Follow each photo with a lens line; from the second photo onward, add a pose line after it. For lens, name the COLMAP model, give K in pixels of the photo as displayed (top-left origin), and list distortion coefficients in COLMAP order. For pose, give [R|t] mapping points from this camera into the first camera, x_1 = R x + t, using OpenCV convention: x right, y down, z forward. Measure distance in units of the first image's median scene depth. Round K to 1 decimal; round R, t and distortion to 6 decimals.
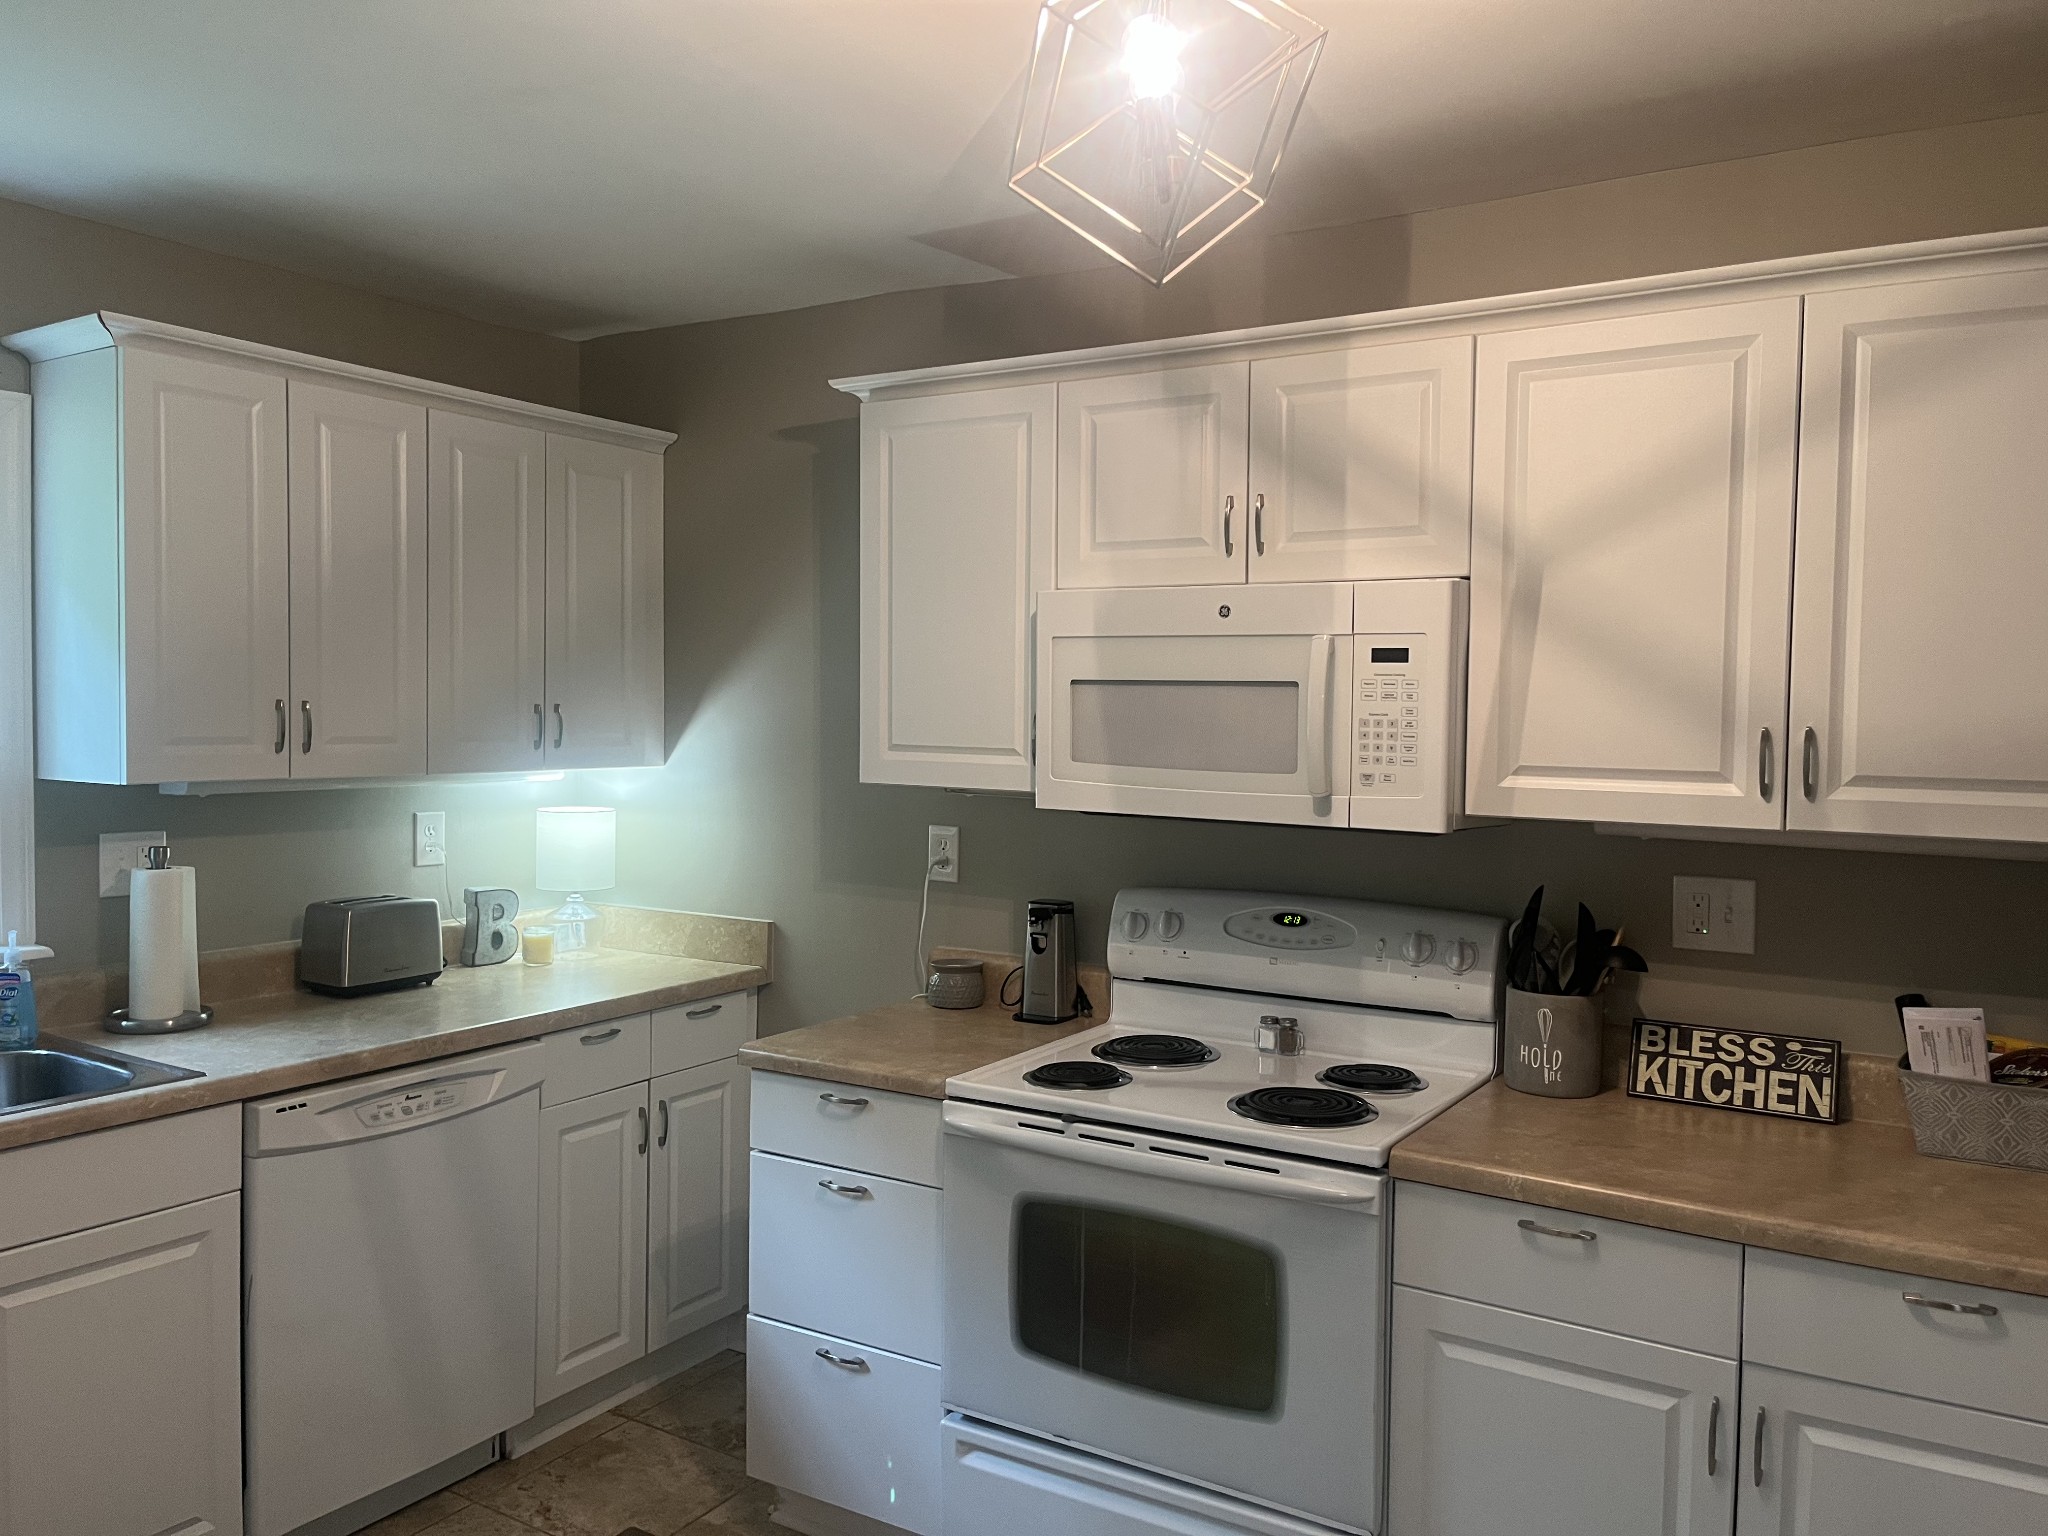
lens RADIAL K [[1493.9, 0, 1024.0], [0, 1493.9, 768.0], [0, 0, 1]] dist [0.140870, -0.201906]
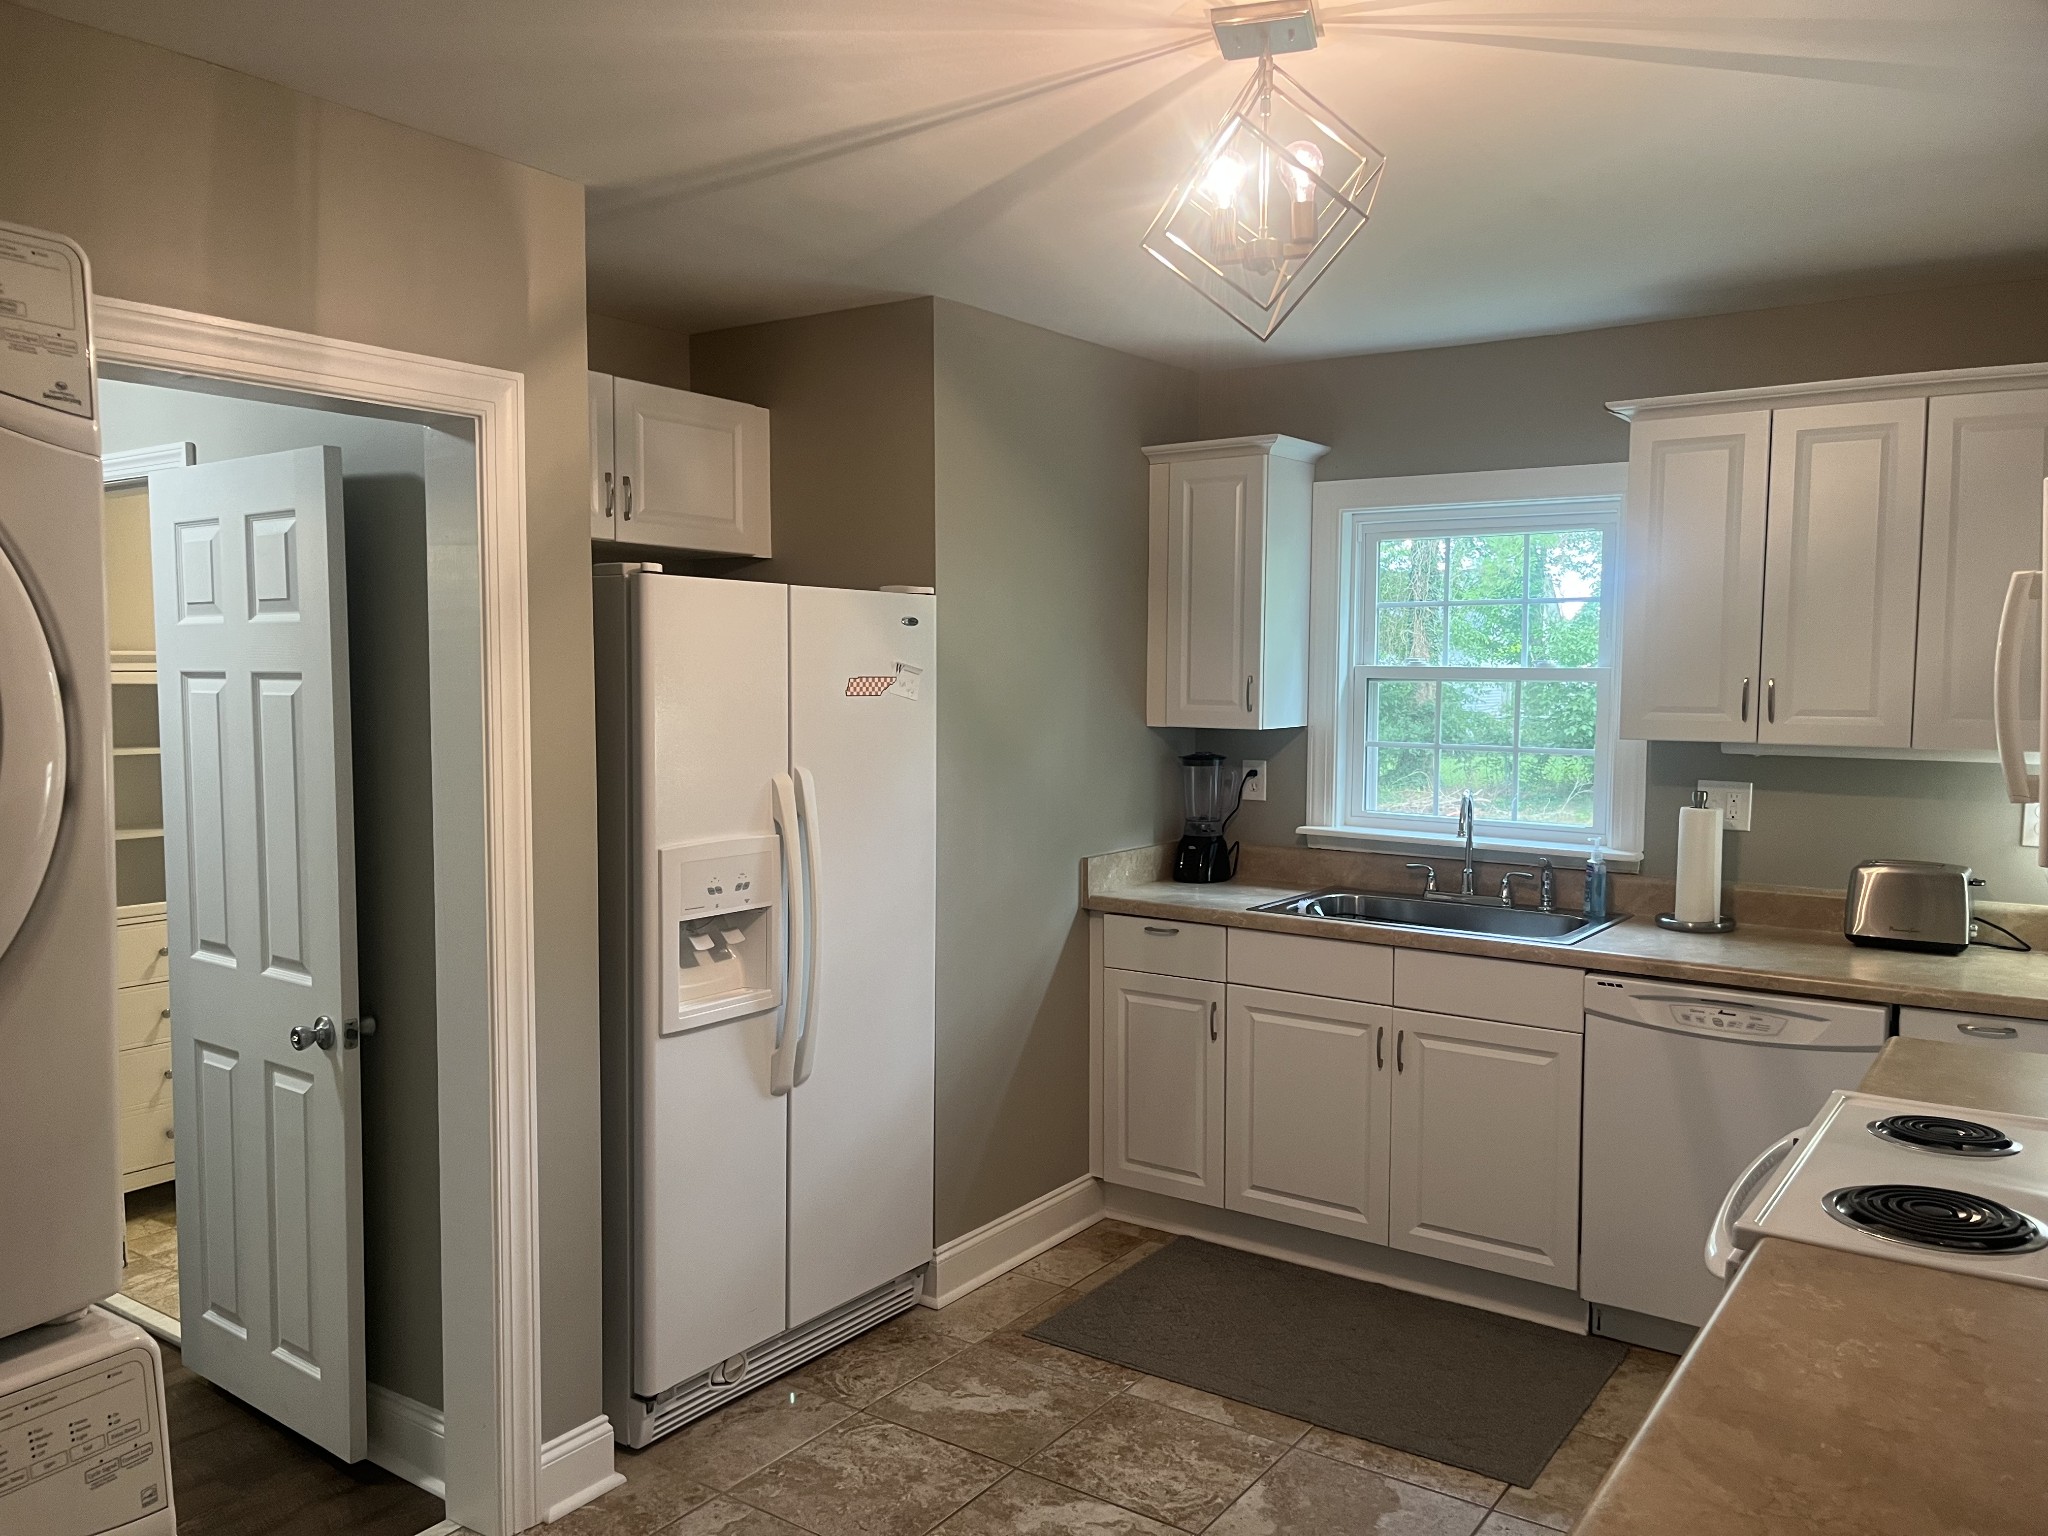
lens RADIAL K [[1546.7, 0, 1024.0], [0, 1546.7, 768.0], [0, 0, 1]] dist [0.072485, -0.095046]
pose [[-0.024706, 0.057855, -0.998019, 0.819894], [-0.038853, 0.997514, 0.058787, -0.024861], [0.998939, 0.040229, -0.022397, 0.476505]]
